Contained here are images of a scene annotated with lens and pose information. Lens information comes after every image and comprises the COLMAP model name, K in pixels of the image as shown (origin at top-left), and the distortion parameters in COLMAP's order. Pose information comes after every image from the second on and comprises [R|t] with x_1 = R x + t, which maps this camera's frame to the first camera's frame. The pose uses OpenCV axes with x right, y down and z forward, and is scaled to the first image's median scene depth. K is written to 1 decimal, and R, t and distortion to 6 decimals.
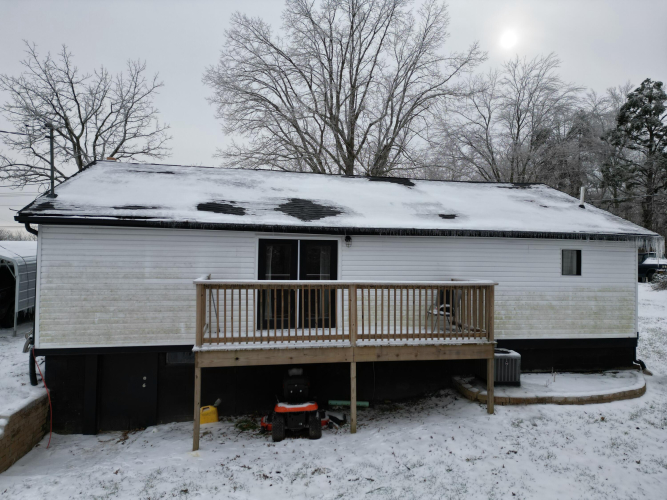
lens RADIAL K [[460.5, 0, 331.8], [0, 460.5, 248.7], [0, 0, 1]] dist [0.070337, -0.050396]
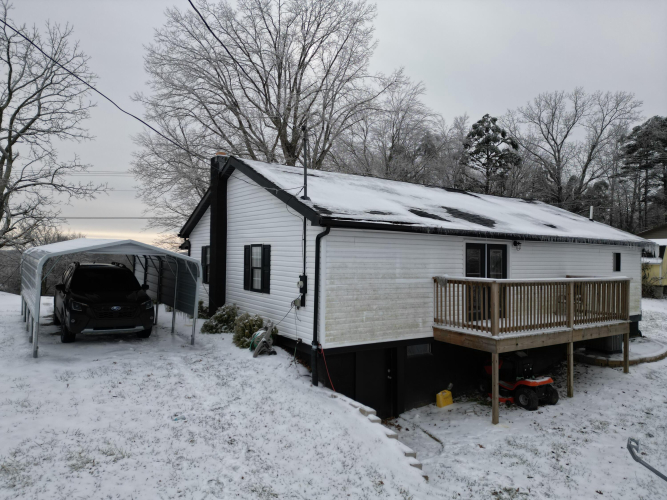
lens RADIAL K [[460.5, 0, 335.9], [0, 460.5, 243.1], [0, 0, 1]] dist [0.070337, -0.050396]
pose [[0.919733, 0.011887, 0.392365, -0.921342], [-0.009856, 0.999926, -0.007190, -0.009271], [-0.392421, 0.002746, 0.919782, 0.059049]]
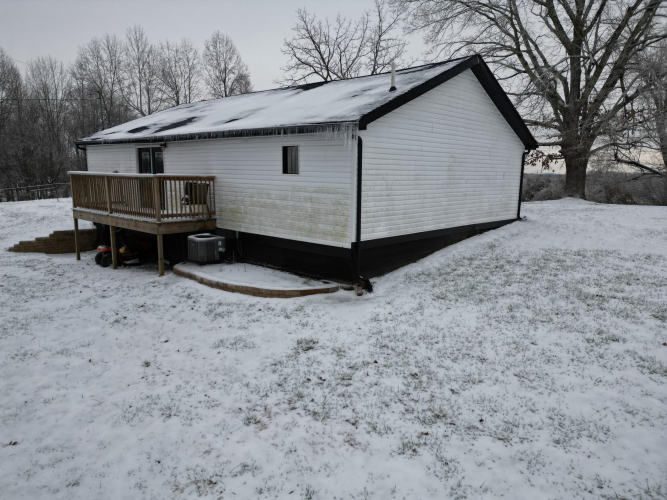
lens RADIAL K [[460.5, 0, 333.0], [0, 460.5, 248.2], [0, 0, 1]] dist [0.070337, -0.050396]
pose [[0.580811, 0.128138, -0.803890, 1.544689], [0.016945, 0.985416, 0.169316, 0.056680], [0.813862, -0.111963, 0.570169, 0.605418]]
